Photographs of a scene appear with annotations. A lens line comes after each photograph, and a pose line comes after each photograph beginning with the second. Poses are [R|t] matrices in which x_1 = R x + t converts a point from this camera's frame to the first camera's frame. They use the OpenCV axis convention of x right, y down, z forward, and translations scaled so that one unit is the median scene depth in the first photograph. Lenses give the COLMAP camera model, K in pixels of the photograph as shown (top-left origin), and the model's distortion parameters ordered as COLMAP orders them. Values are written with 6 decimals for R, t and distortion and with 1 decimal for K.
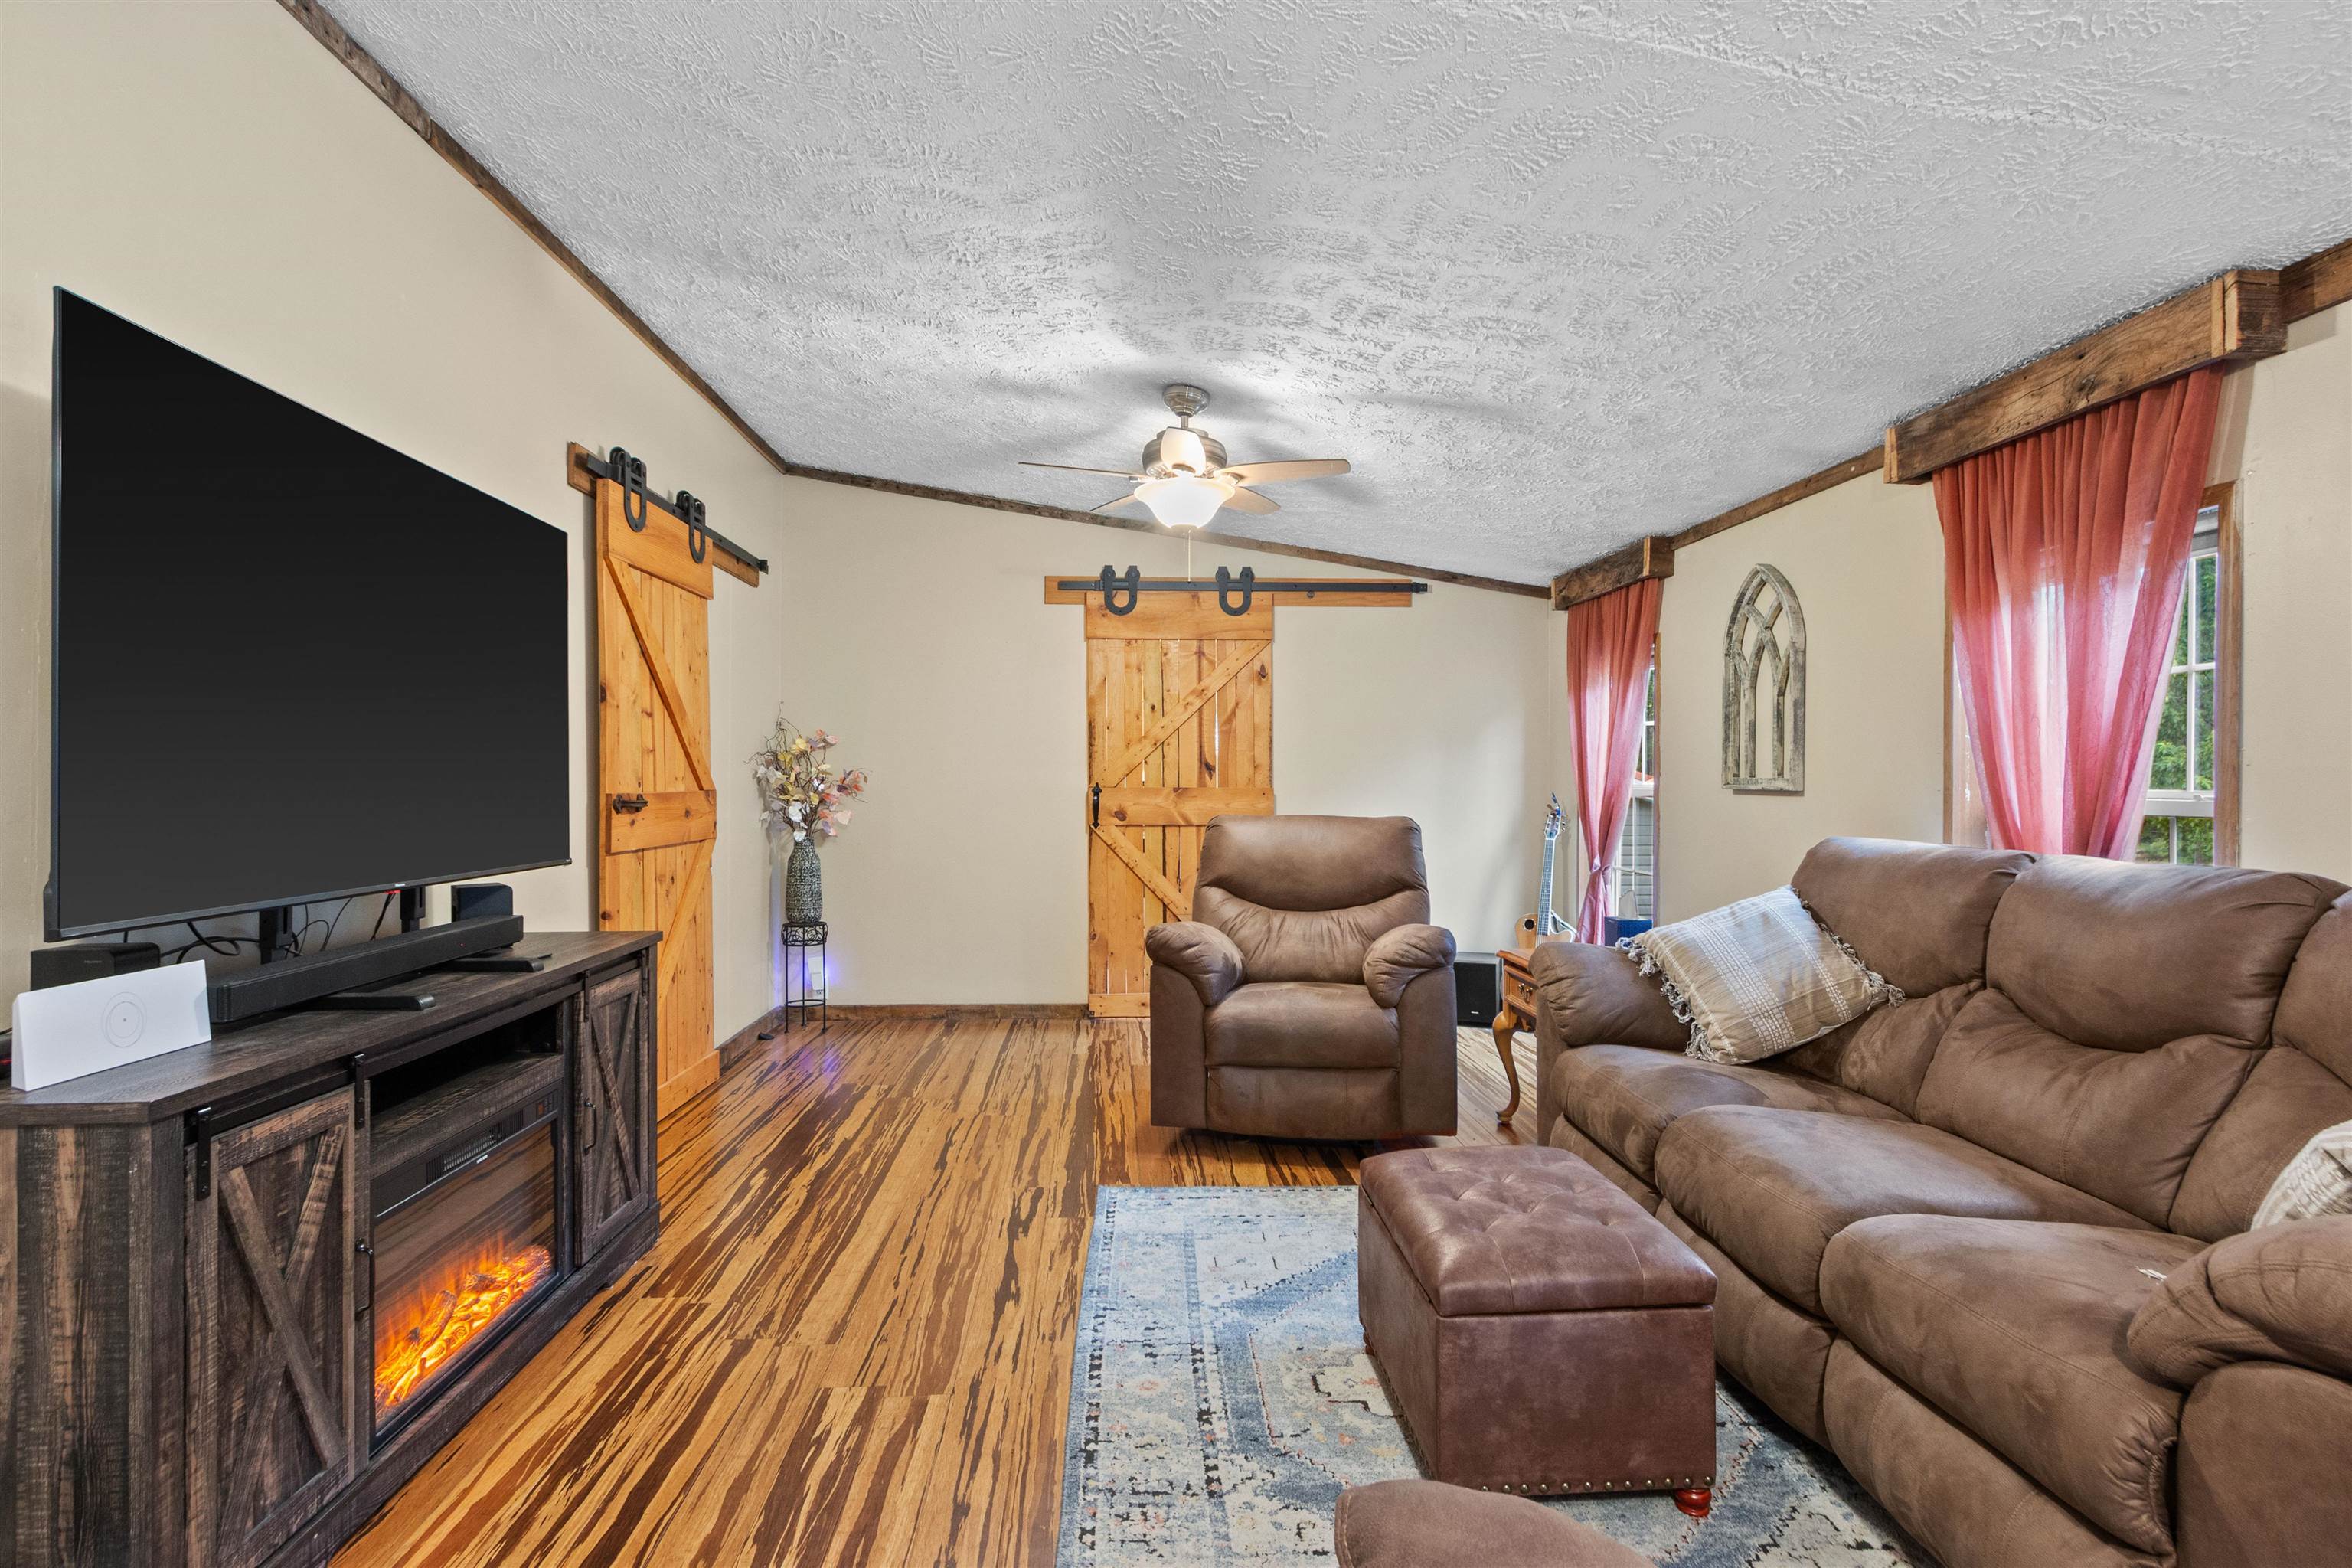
lens RADIAL K [[1180.9, 0, 1181.3], [0, 1180.9, 783.1], [0, 0, 1]] dist [-0.010624, 0.000321]
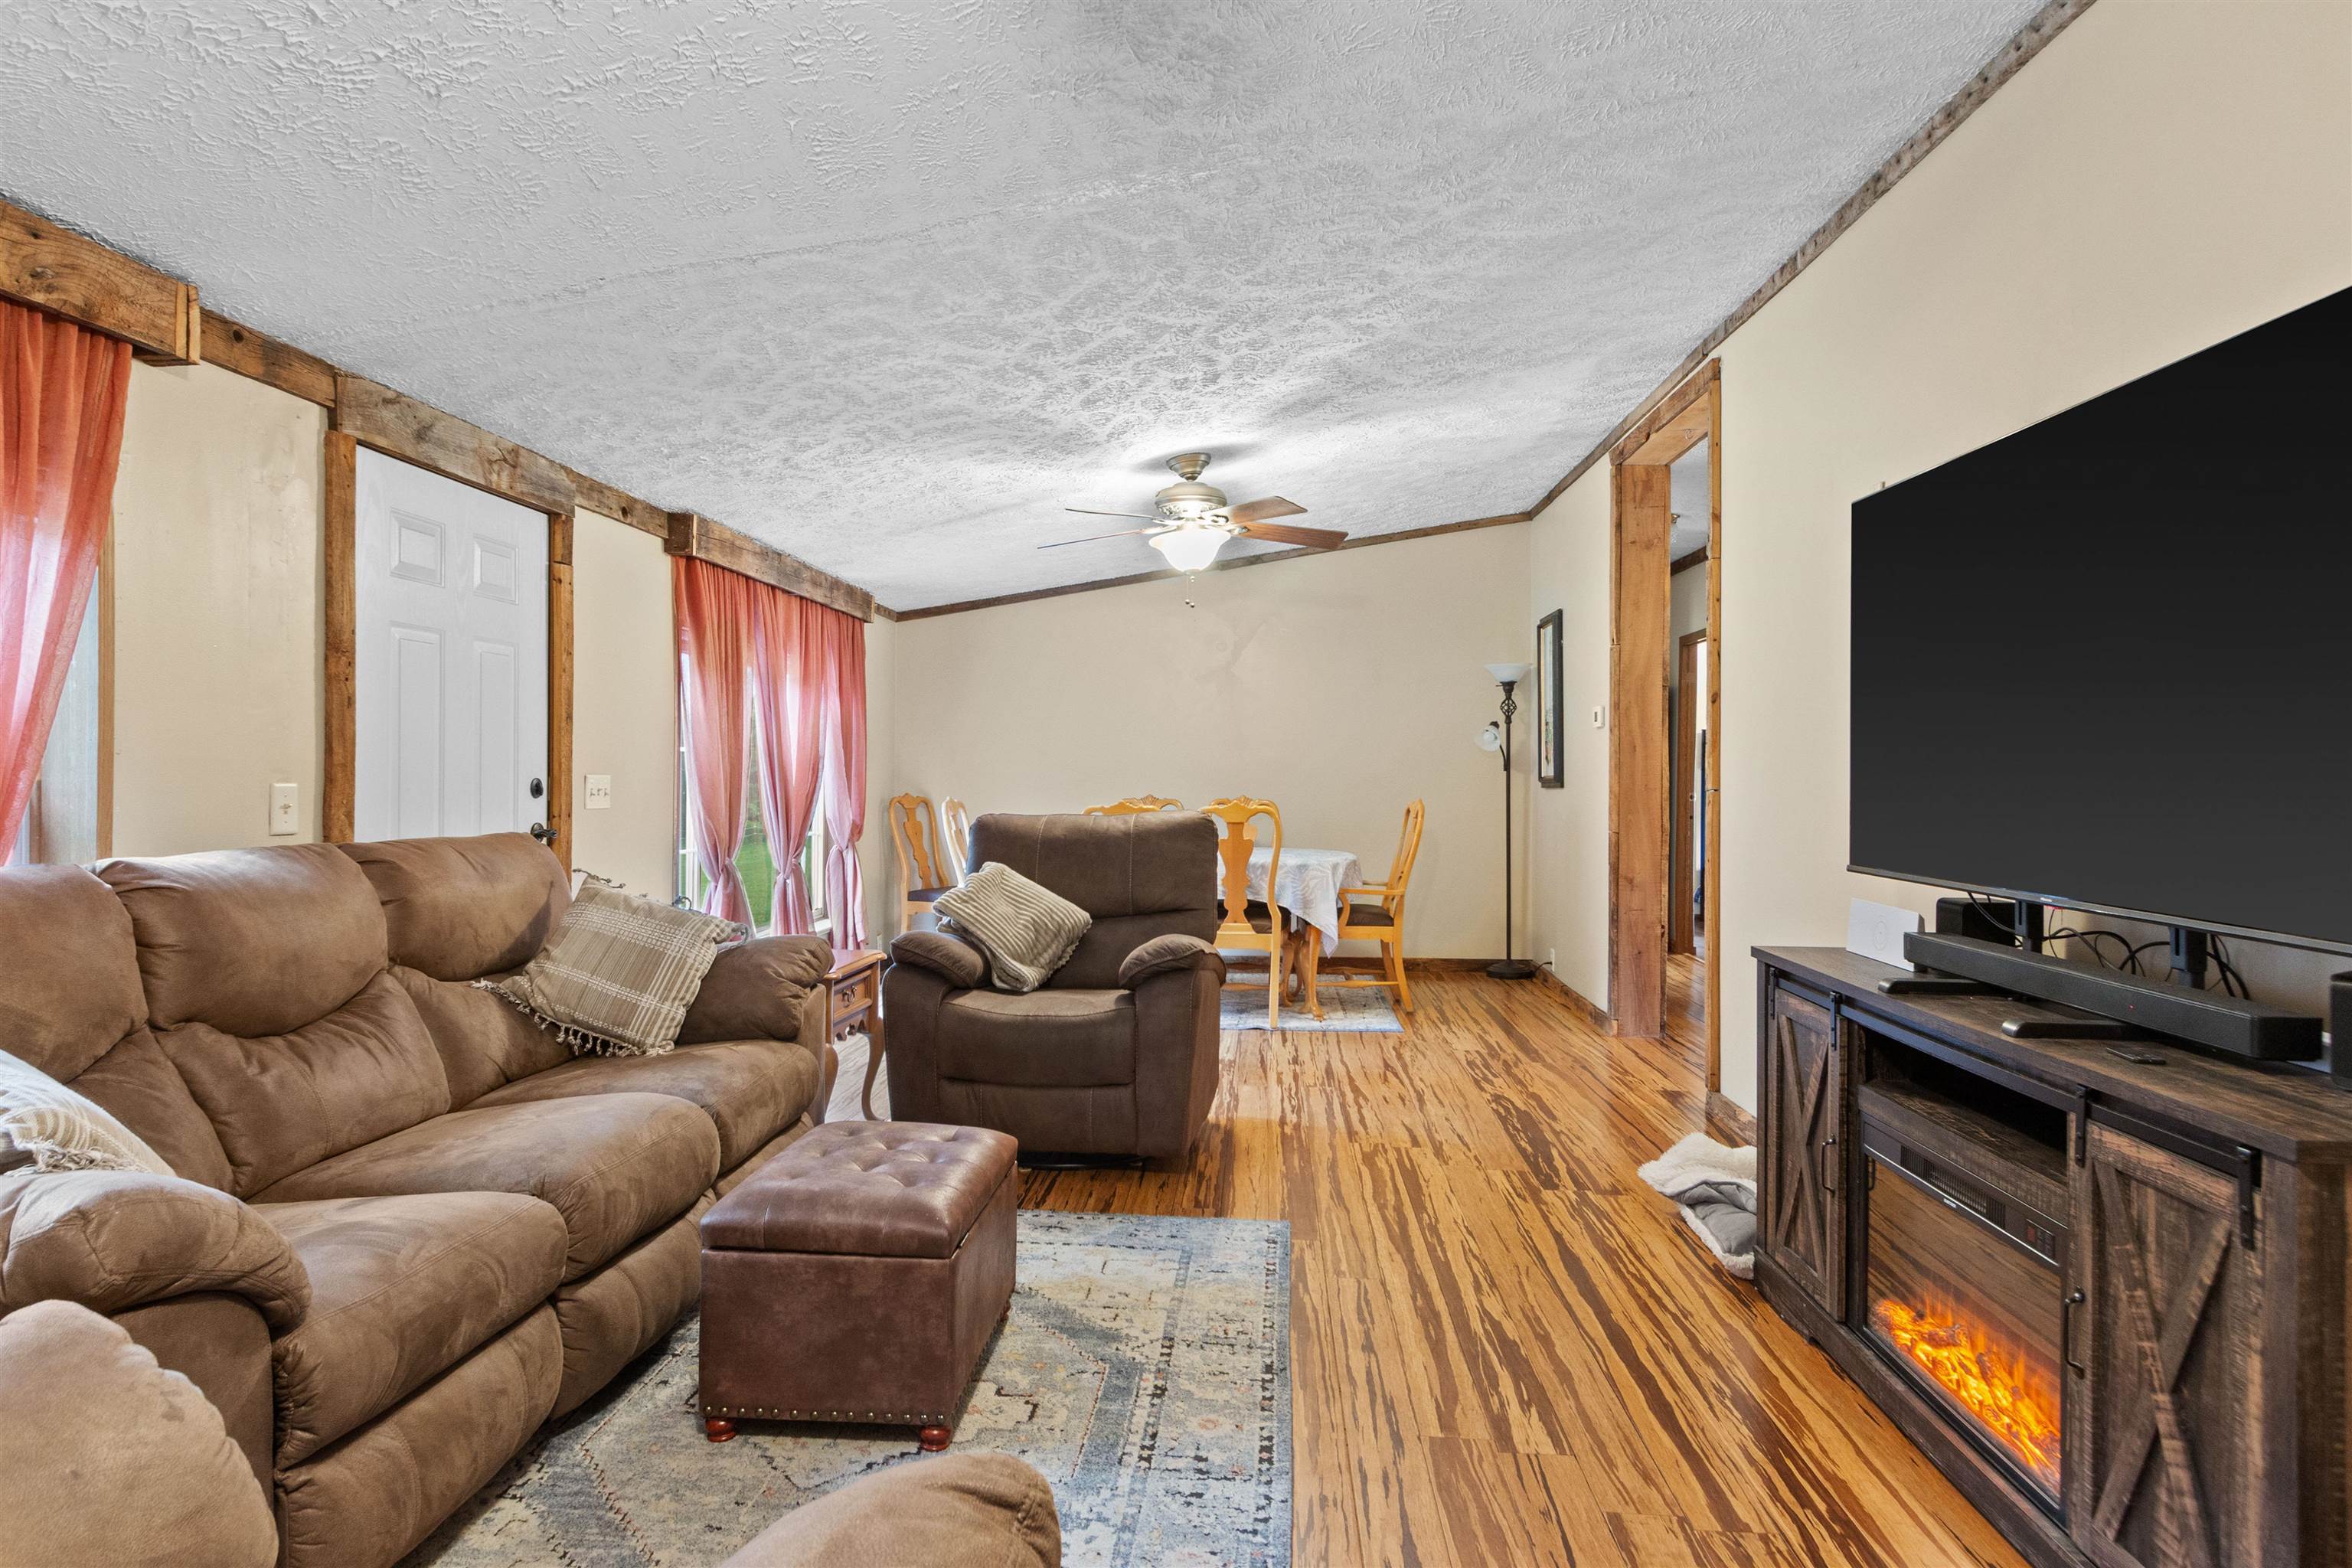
lens RADIAL K [[1122.1, 0, 1186.4], [0, 1122.1, 772.2], [0, 0, 1]] dist [-0.000237, 0.000415]
pose [[-0.991930, -0.007221, 0.126585, -0.122831], [-0.006641, 0.999965, 0.005005, -0.010398], [-0.126616, 0.004124, -0.991943, 1.941892]]
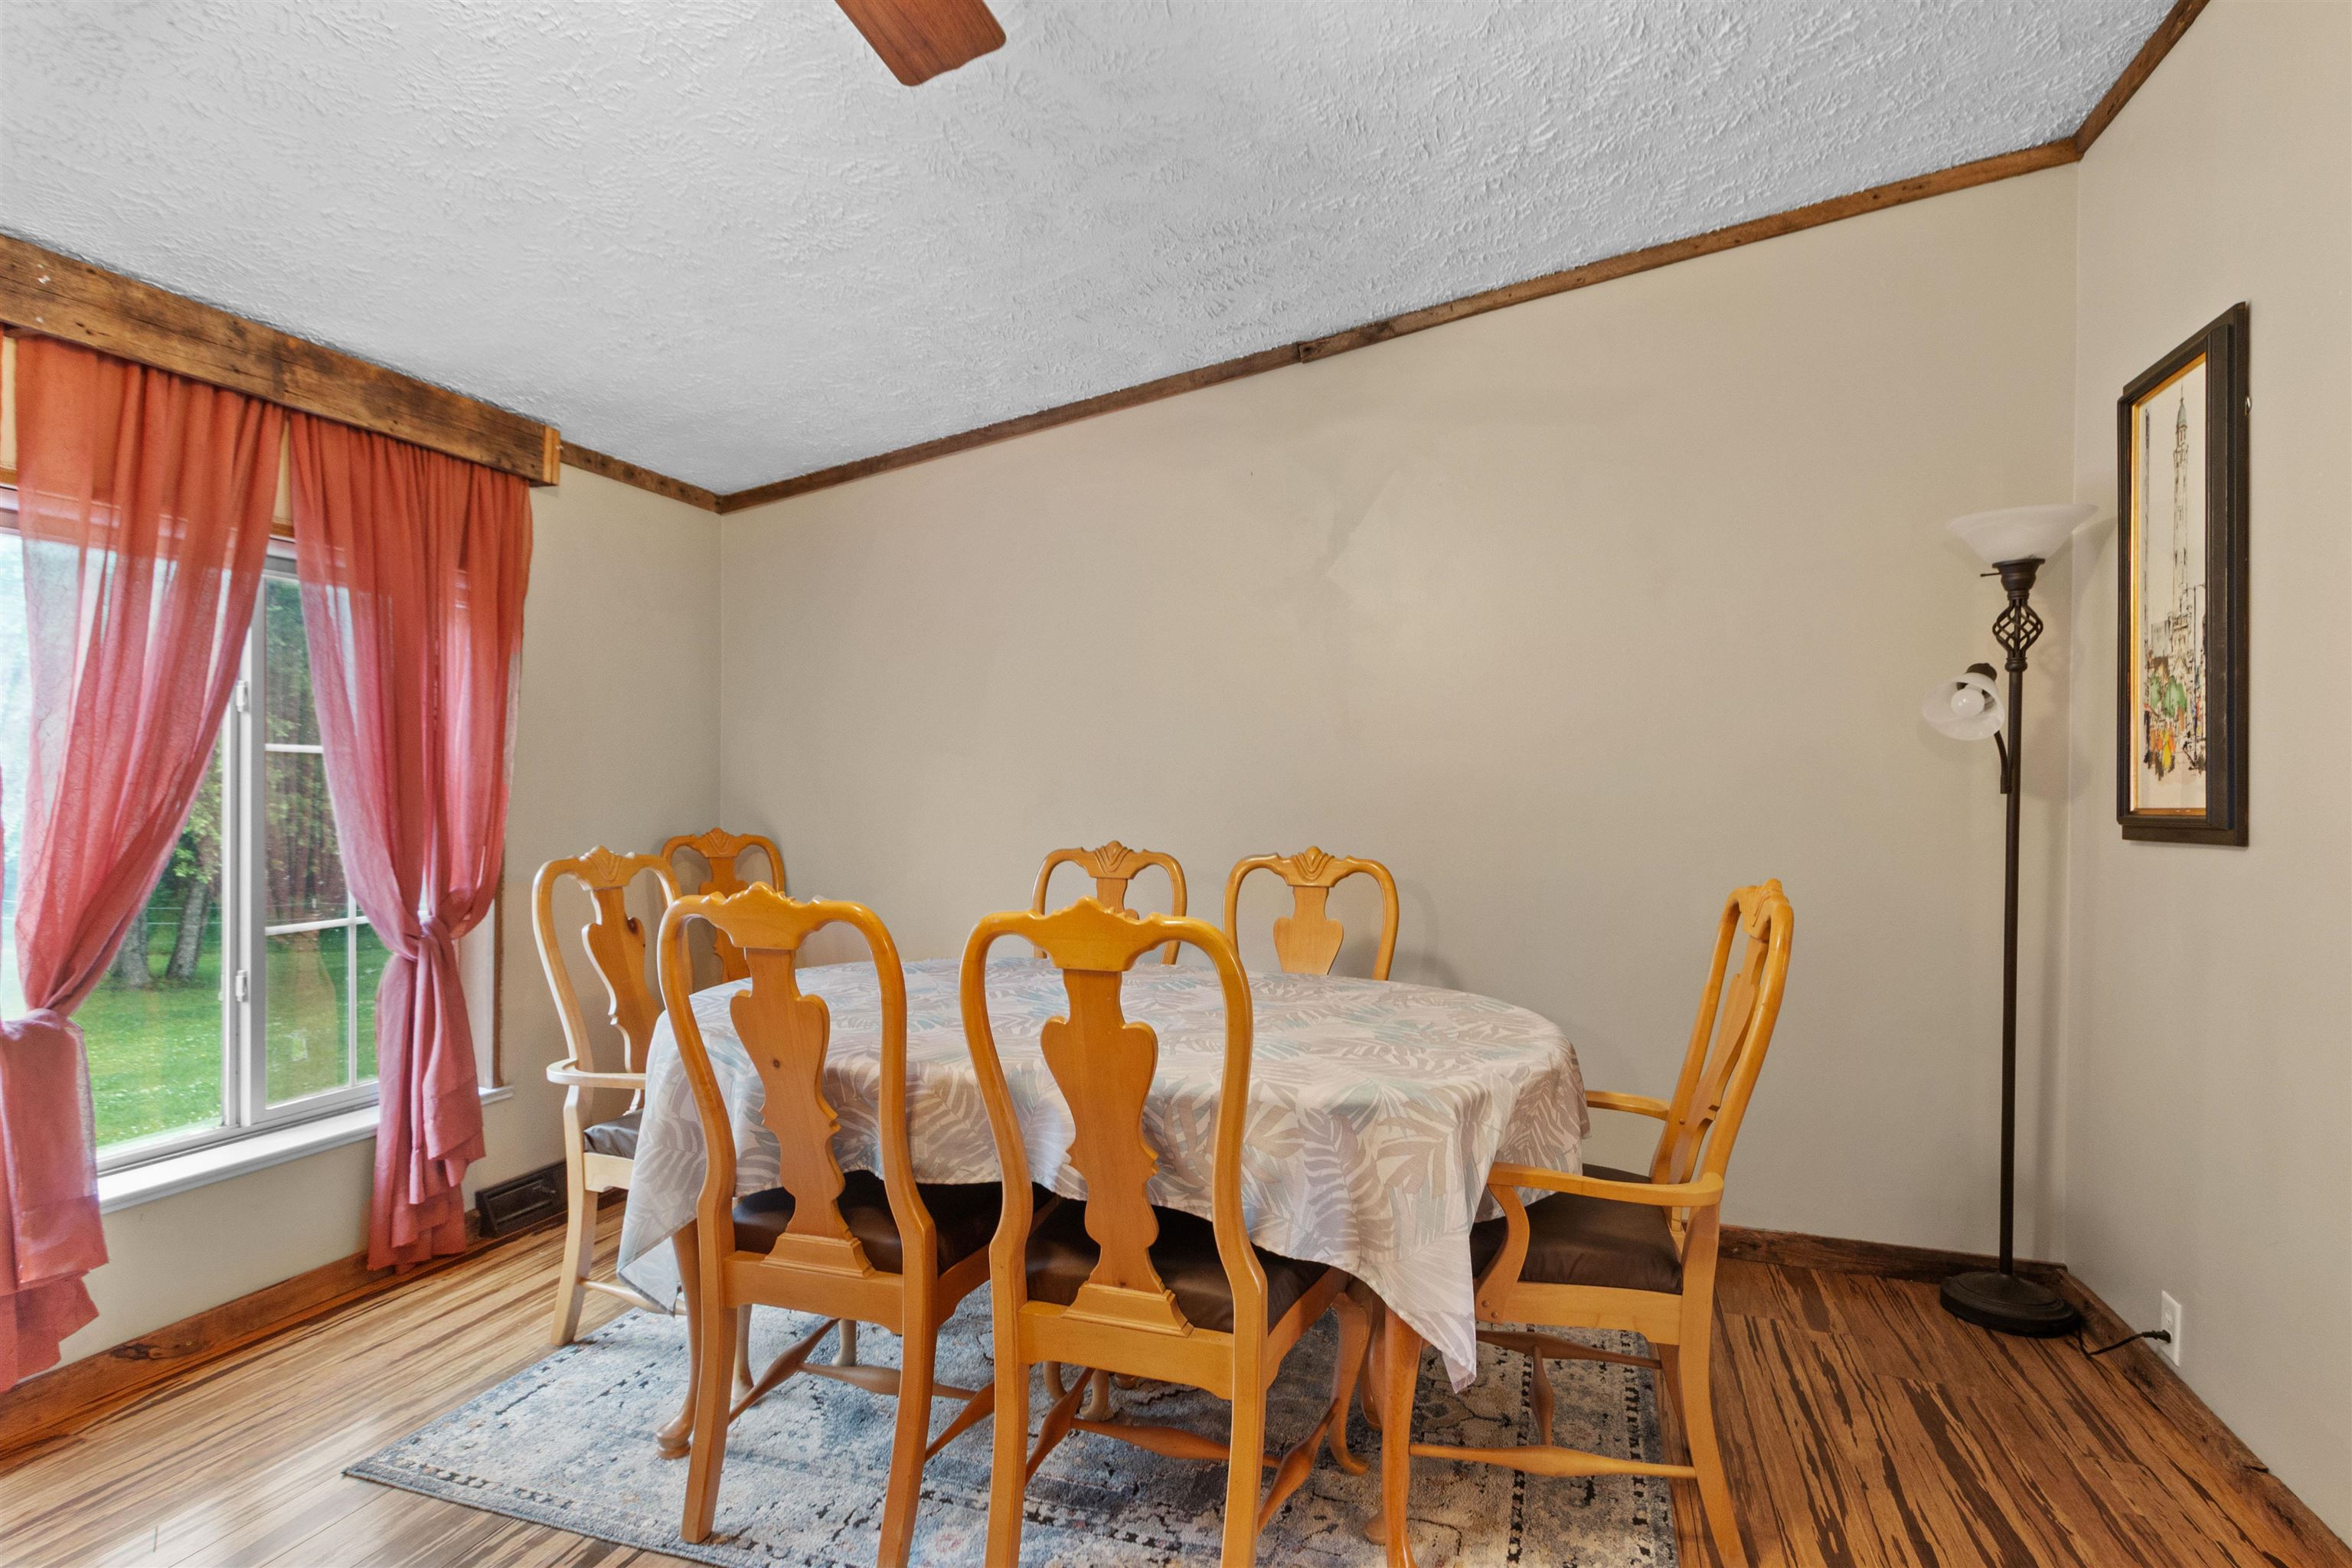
lens RADIAL K [[1180.9, 0, 1161.9], [0, 1180.9, 798.9], [0, 0, 1]] dist [-0.010624, 0.000321]
pose [[-0.925254, -0.015329, 0.379039, -0.160960], [-0.007064, 0.999706, 0.023187, -0.013585], [-0.379283, 0.018776, -0.925090, 1.410463]]
